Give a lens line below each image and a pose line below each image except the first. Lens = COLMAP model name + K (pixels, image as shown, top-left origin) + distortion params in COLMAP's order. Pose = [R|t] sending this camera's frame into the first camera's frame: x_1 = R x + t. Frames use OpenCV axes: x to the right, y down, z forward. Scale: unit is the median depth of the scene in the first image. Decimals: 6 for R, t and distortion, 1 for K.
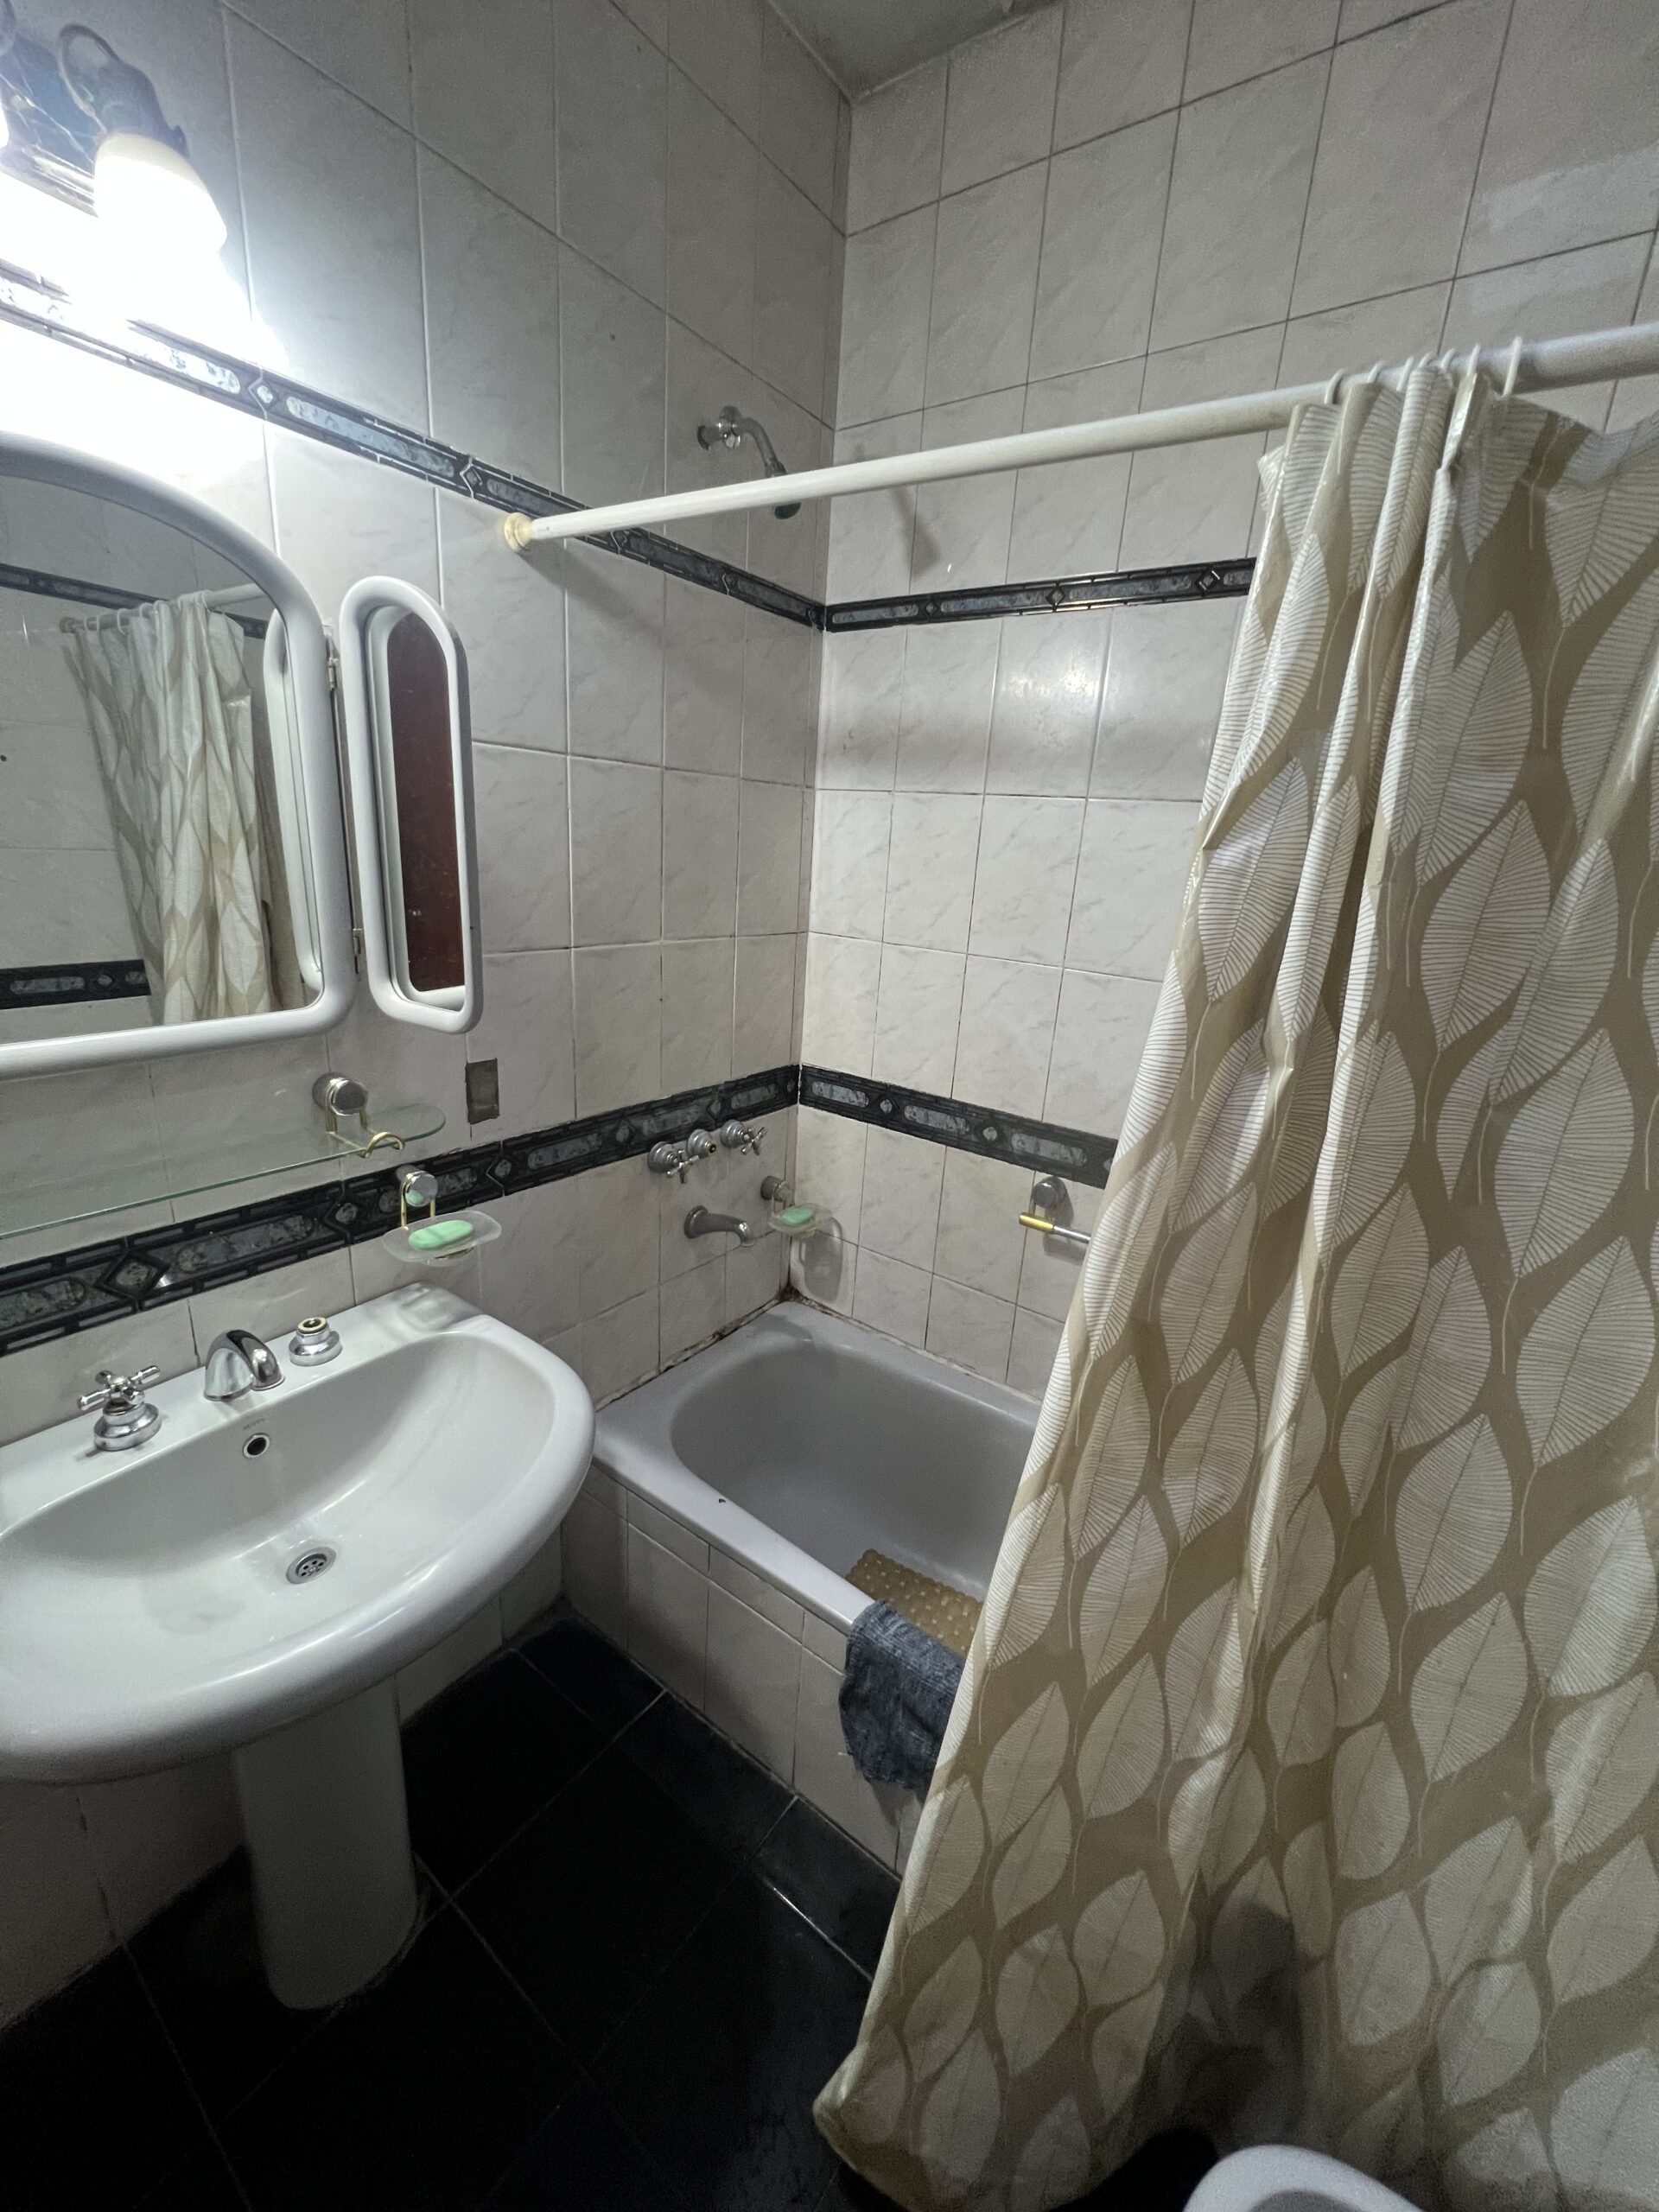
lens RADIAL K [[883.6, 0, 830.2], [0, 883.6, 1102.6], [0, 0, 1]] dist [-0.002532, 0.000522]
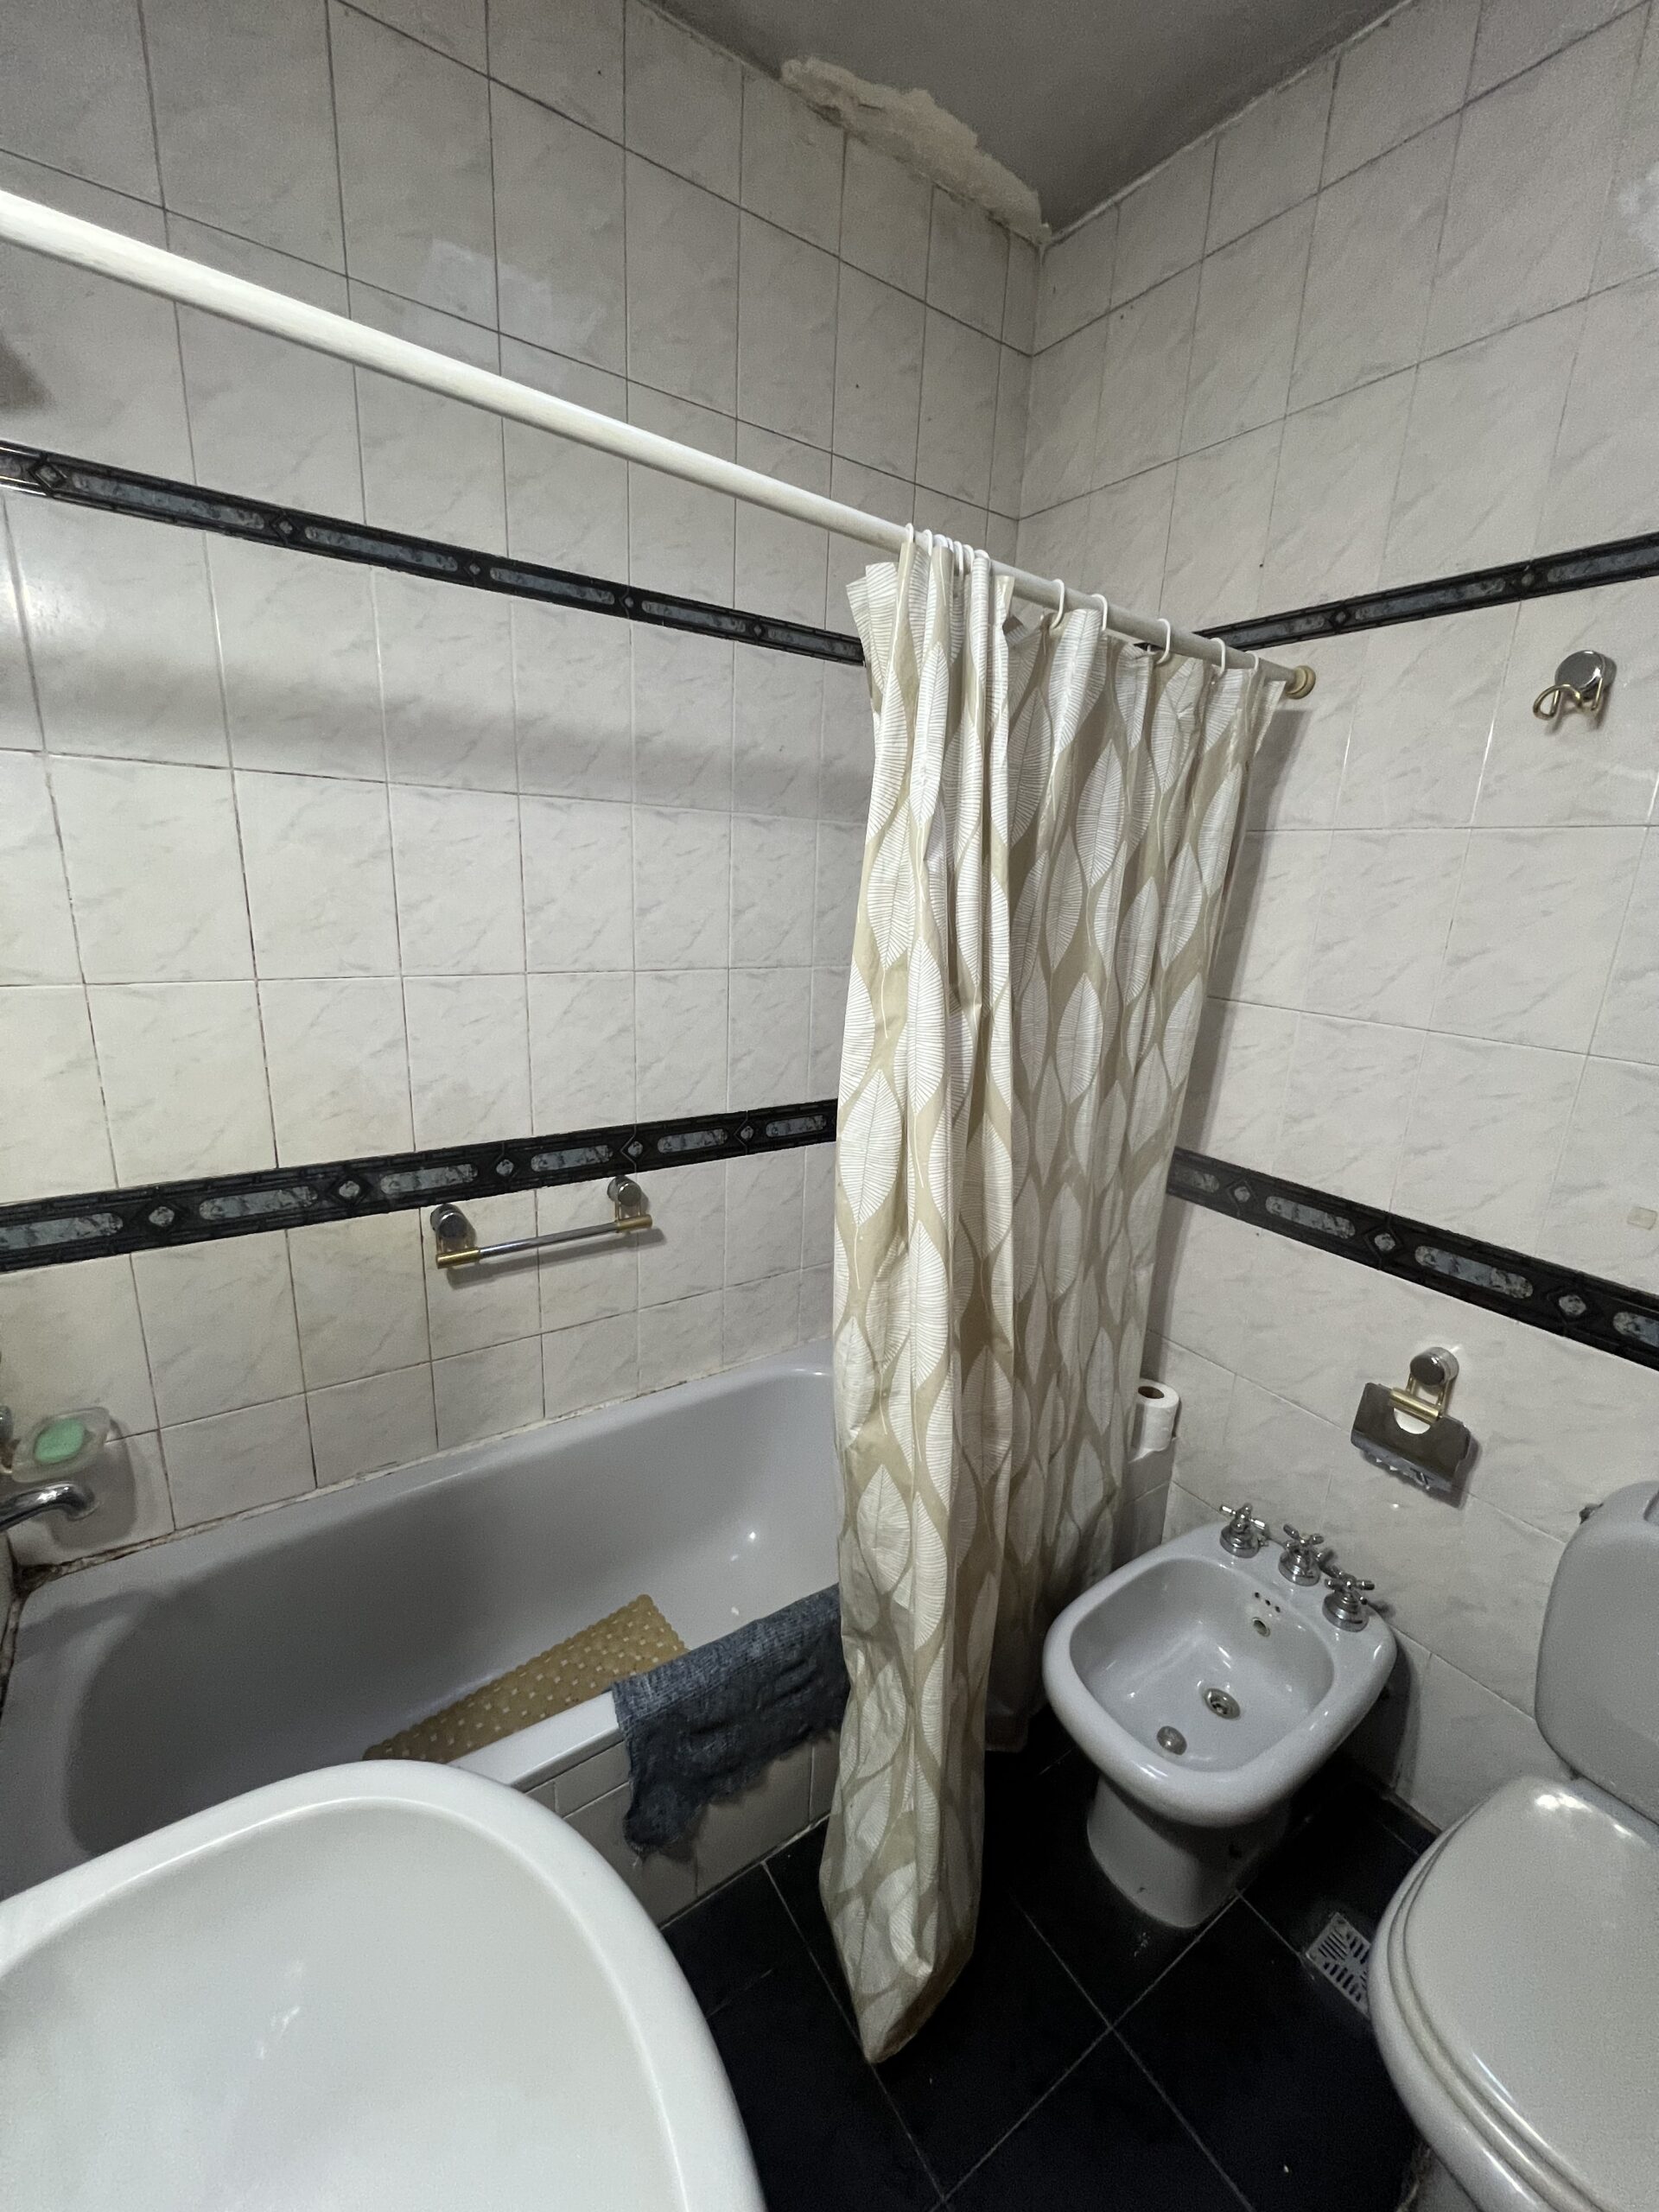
lens RADIAL K [[883.6, 0, 839.6], [0, 883.6, 1101.3], [0, 0, 1]] dist [-0.002532, 0.000522]
pose [[0.335185, -0.286426, 0.897558, -0.387398], [0.246125, 0.946206, 0.210038, -0.105081], [-0.909436, 0.150510, 0.387651, 0.263089]]
